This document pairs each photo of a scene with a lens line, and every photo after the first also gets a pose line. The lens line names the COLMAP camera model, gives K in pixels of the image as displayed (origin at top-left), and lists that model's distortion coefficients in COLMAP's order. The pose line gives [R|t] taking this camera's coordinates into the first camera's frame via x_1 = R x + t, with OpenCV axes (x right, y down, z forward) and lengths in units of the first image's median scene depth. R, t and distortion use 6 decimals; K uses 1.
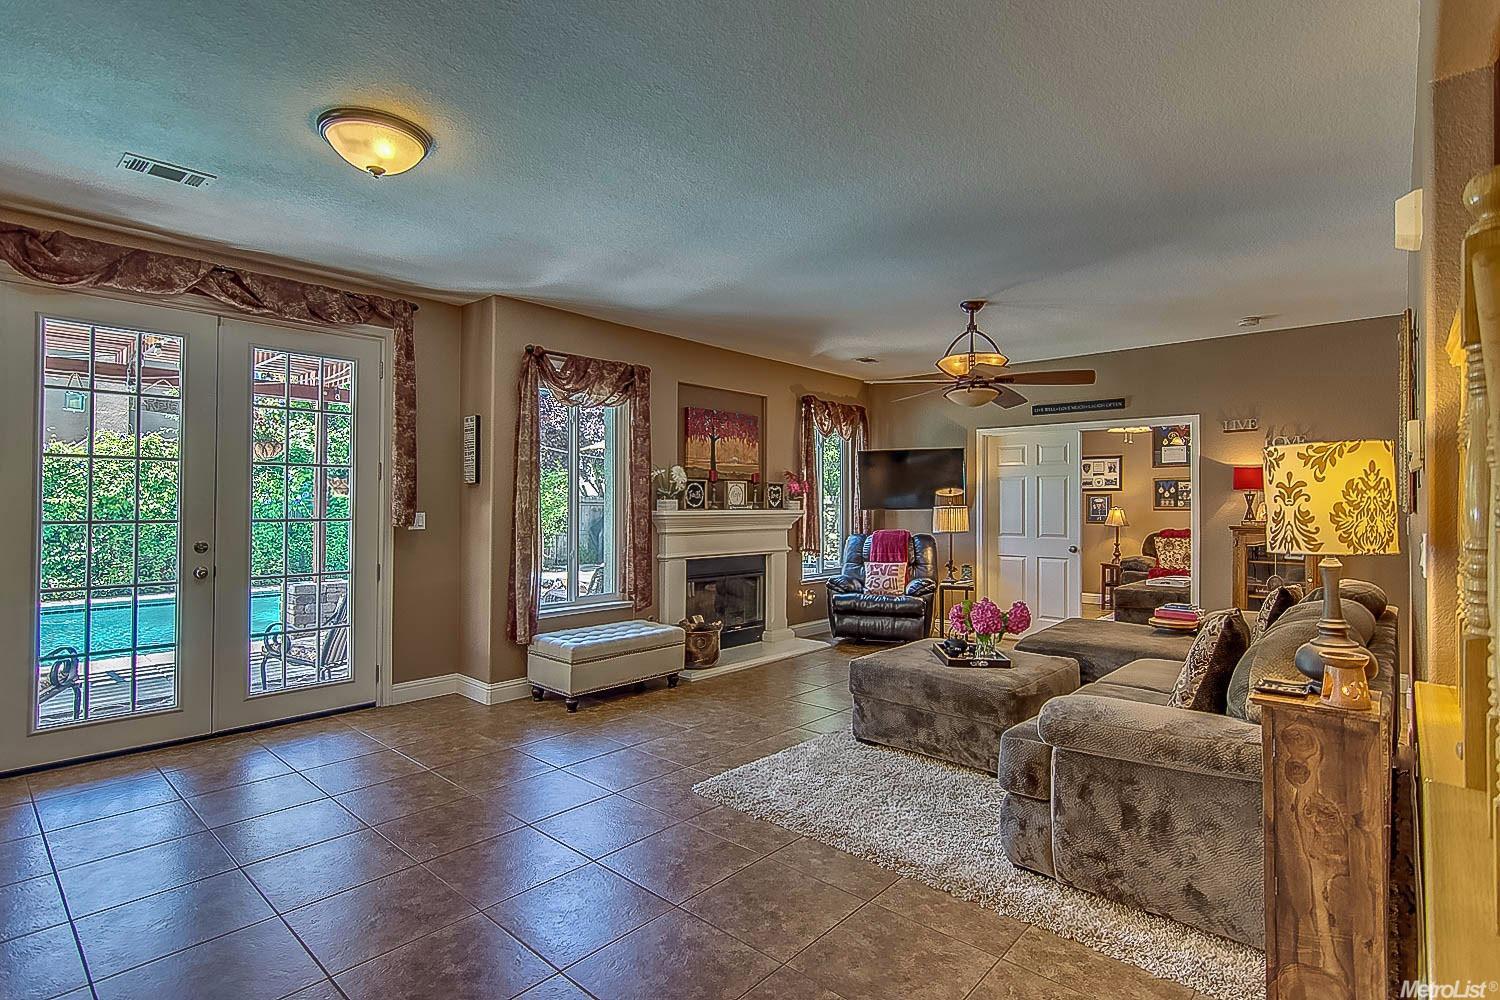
lens RADIAL K [[729.9, 0, 745.7], [0, 729.9, 497.2], [0, 0, 1]] dist [-0.003947, 0.002415]
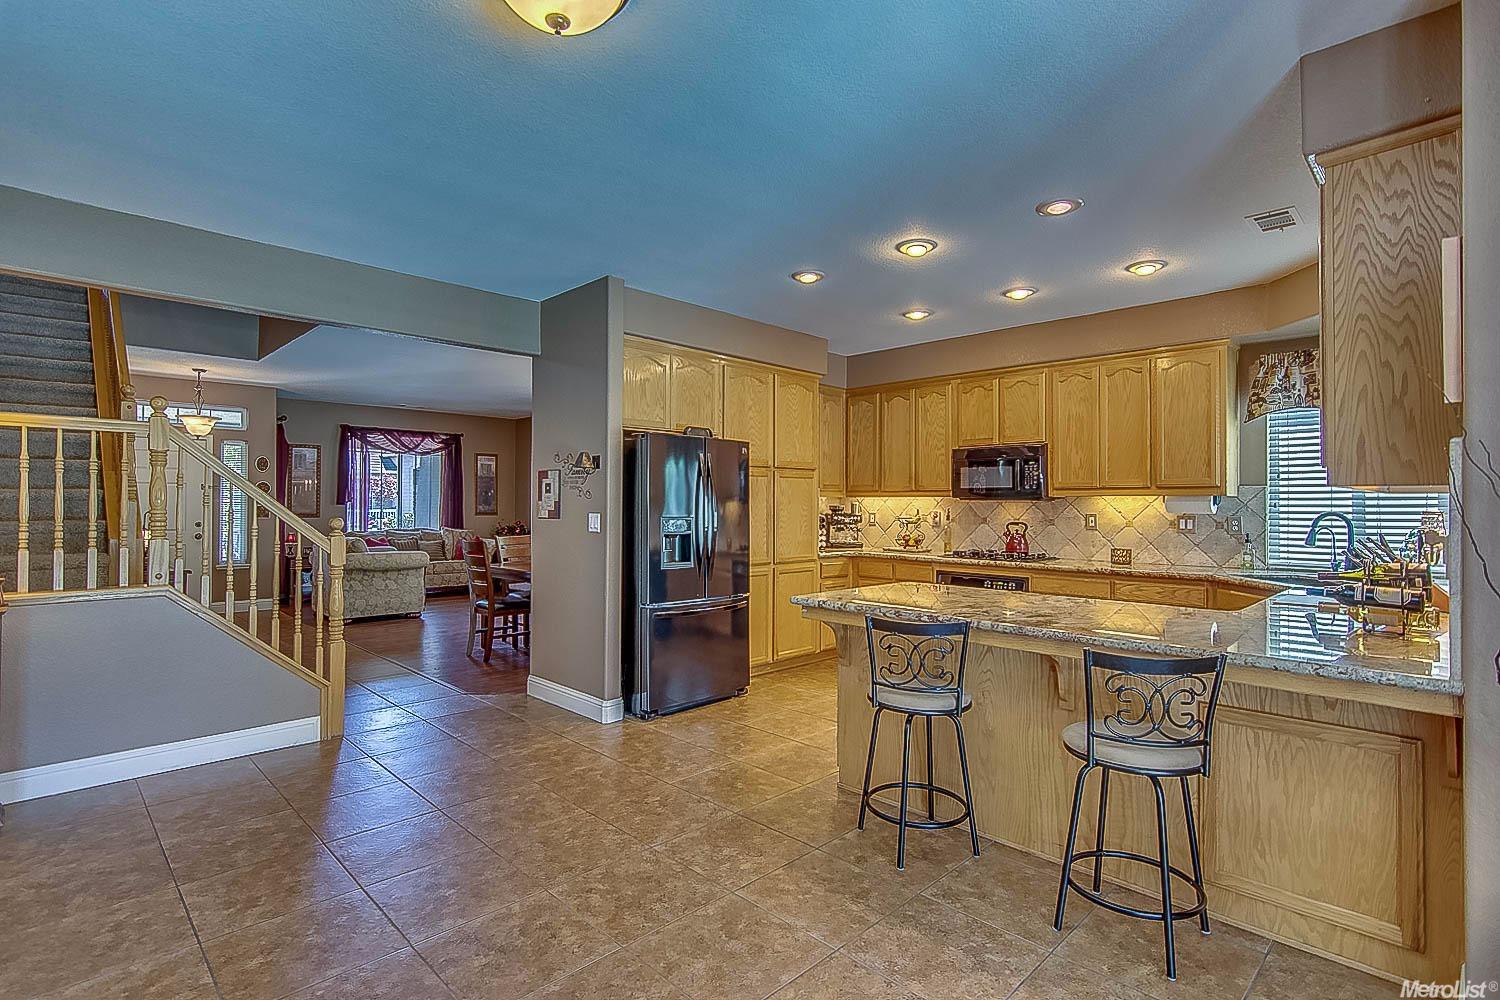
lens RADIAL K [[729.9, 0, 743.8], [0, 729.9, 498.4], [0, 0, 1]] dist [-0.003947, 0.002415]
pose [[-0.998099, -0.008939, 0.060978, -0.381722], [-0.009952, 0.999817, -0.016341, 0.006575], [-0.060821, -0.016917, -0.998005, 0.868862]]
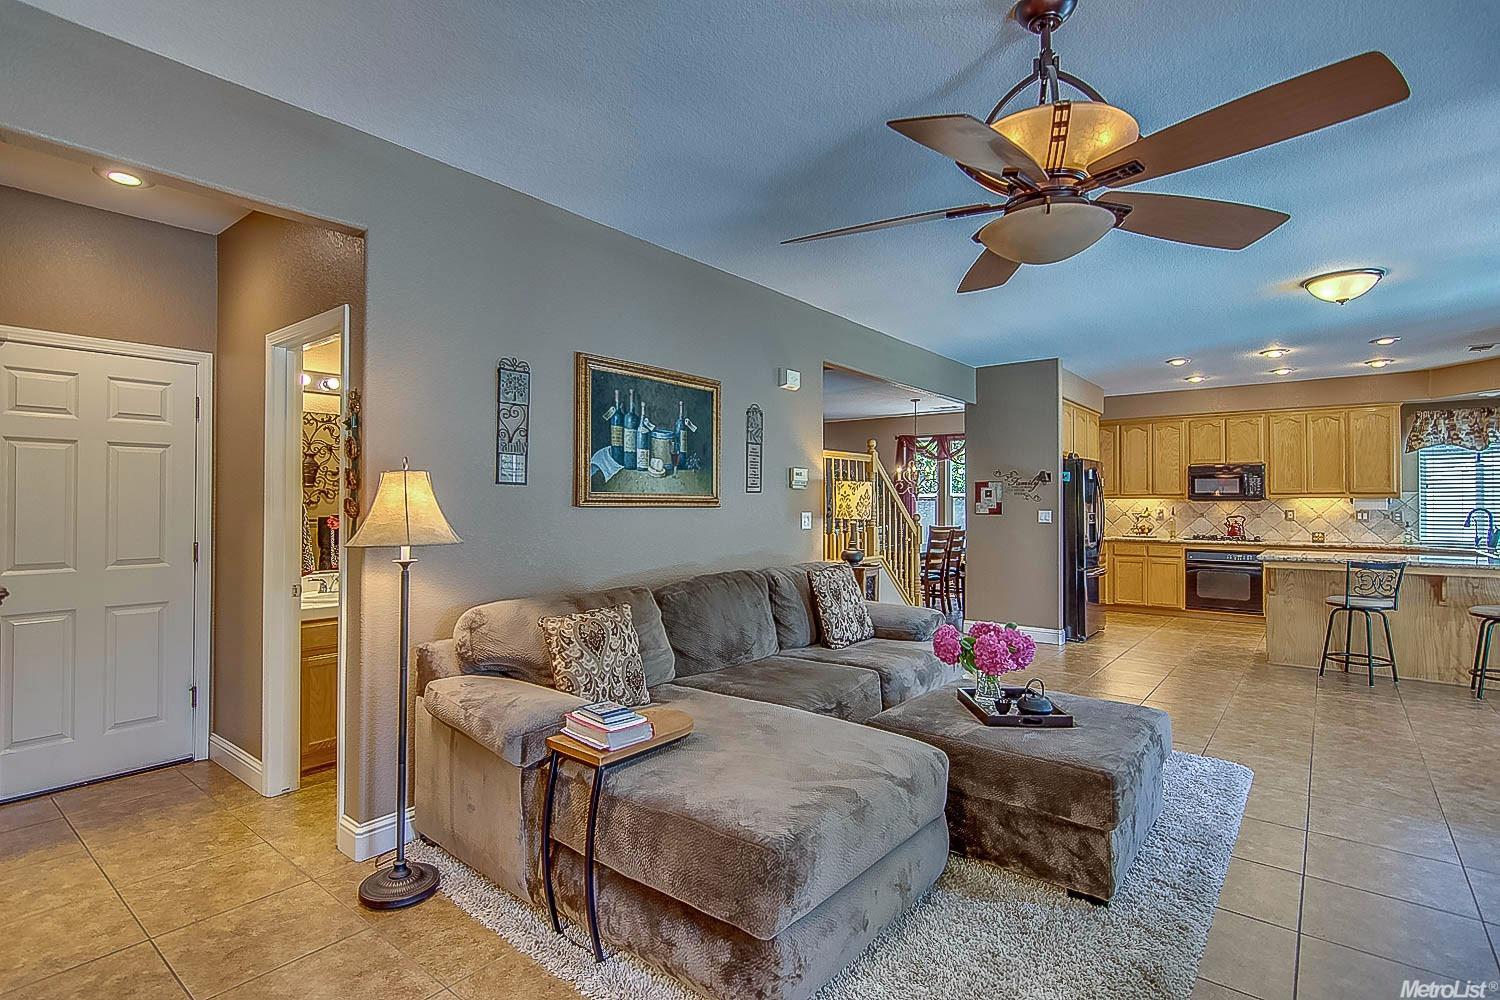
lens RADIAL K [[729.9, 0, 742.0], [0, 729.9, 497.5], [0, 0, 1]] dist [-0.003947, 0.002415]
pose [[-0.998646, -0.007087, -0.051531, 0.470226], [-0.006214, 0.999835, -0.017084, 0.014336], [0.051644, -0.016740, -0.998525, 1.323850]]
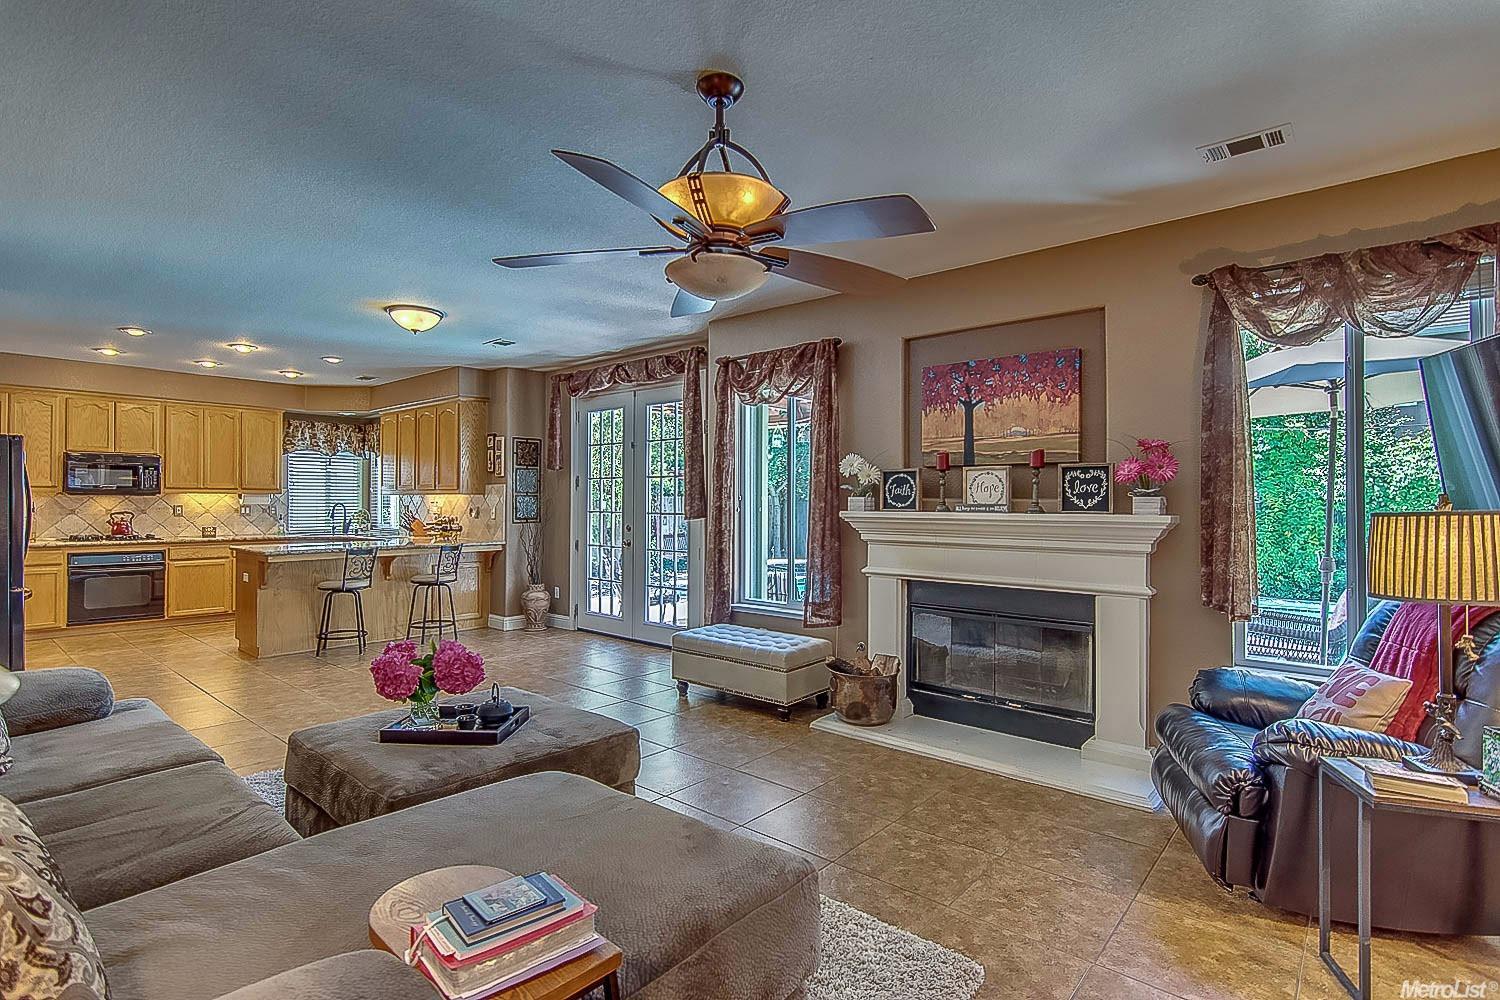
lens RADIAL K [[729.9, 0, 747.9], [0, 729.9, 496.2], [0, 0, 1]] dist [-0.003947, 0.002415]
pose [[0.017767, -0.012532, -0.999764, 0.756190], [0.004736, 0.999911, -0.012450, 0.012782], [0.999831, -0.004514, 0.017825, 0.967252]]
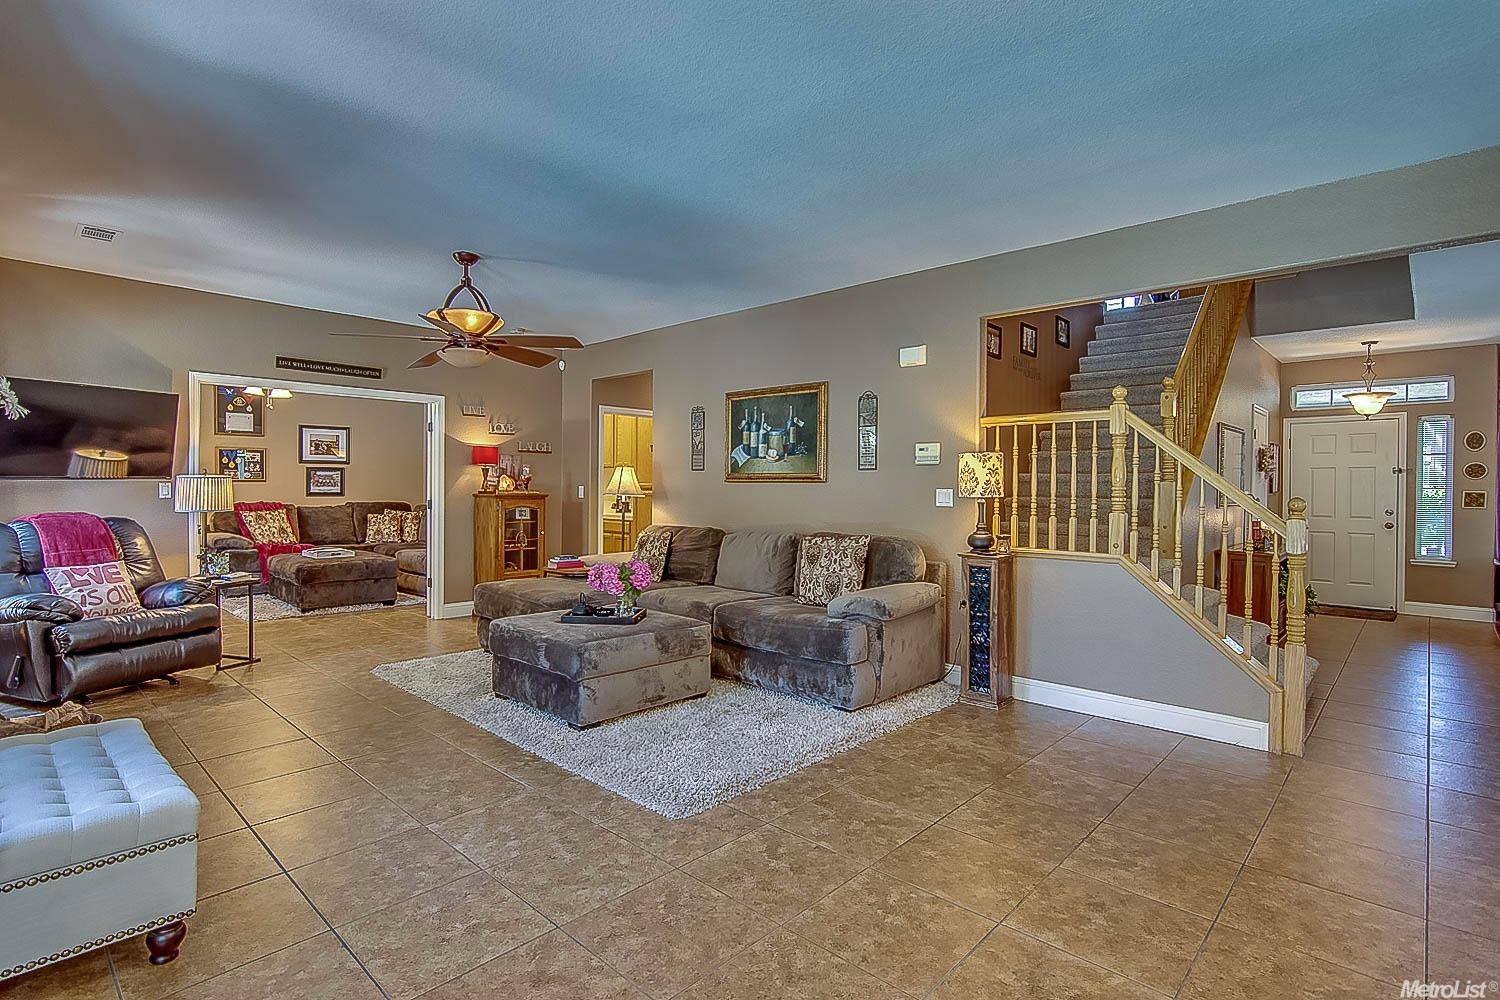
lens RADIAL K [[729.9, 0, 741.8], [0, 729.9, 495.7], [0, 0, 1]] dist [-0.003947, 0.002415]
pose [[0.027696, -0.016520, 0.999480, -0.577123], [-0.017696, 0.999699, 0.017013, 0.014414], [-0.999460, -0.018158, 0.027395, 0.594276]]
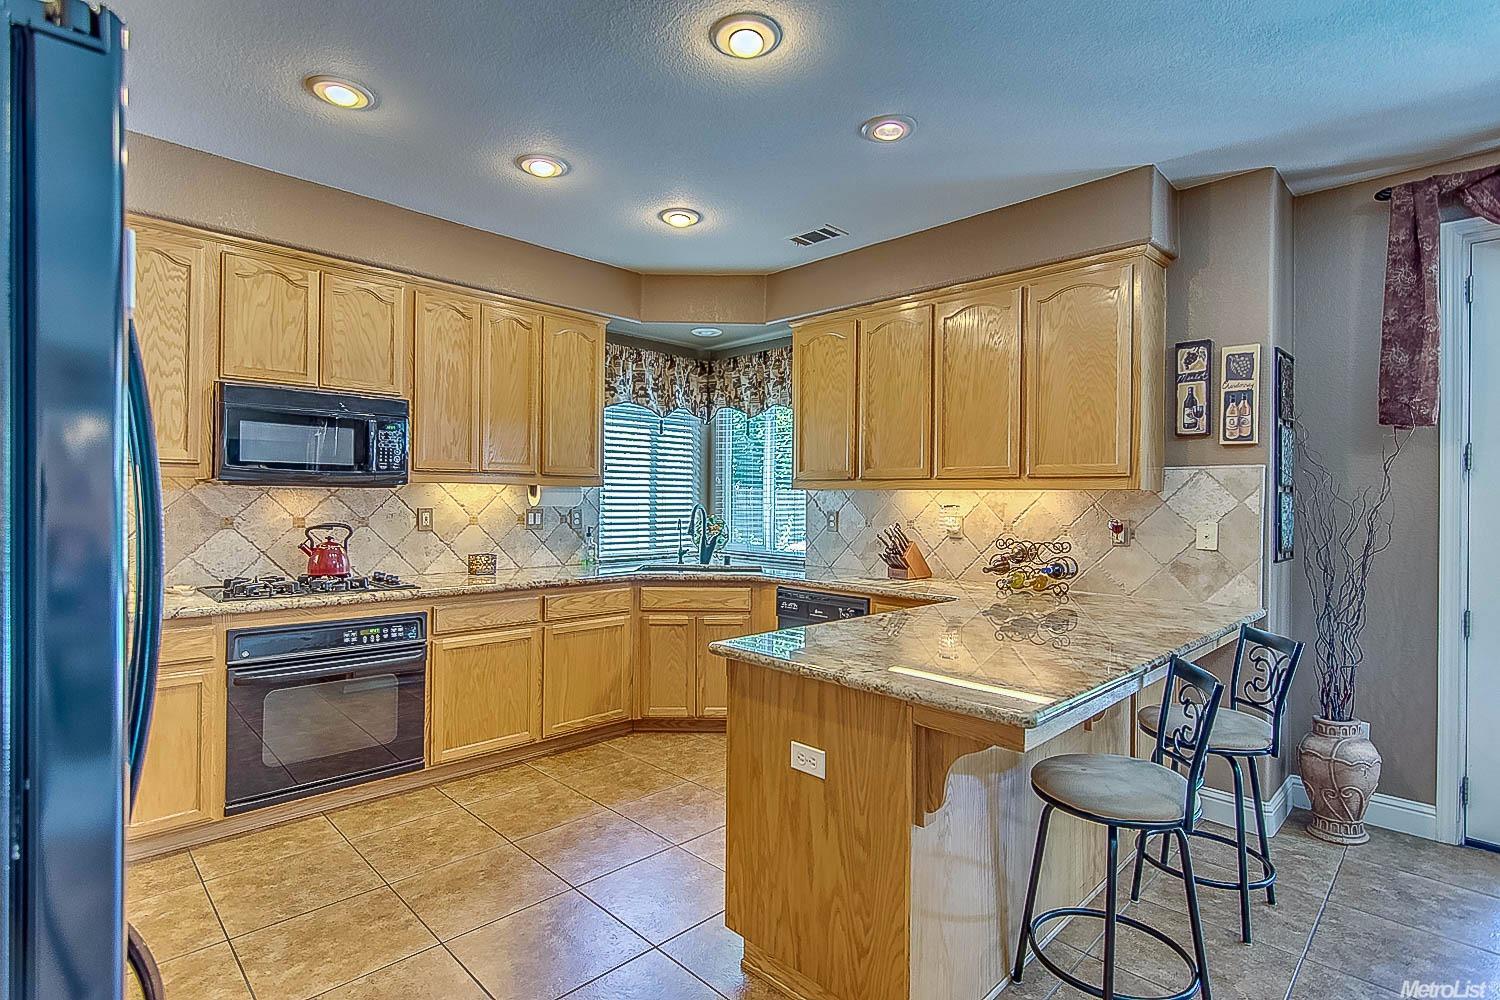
lens RADIAL K [[729.9, 0, 745.5], [0, 729.9, 494.0], [0, 0, 1]] dist [-0.003947, 0.002415]
pose [[-0.059181, -0.012213, -0.998173, -0.099502], [-0.003373, 0.999922, -0.012035, 0.000184], [0.998242, 0.002655, -0.059217, 0.147888]]
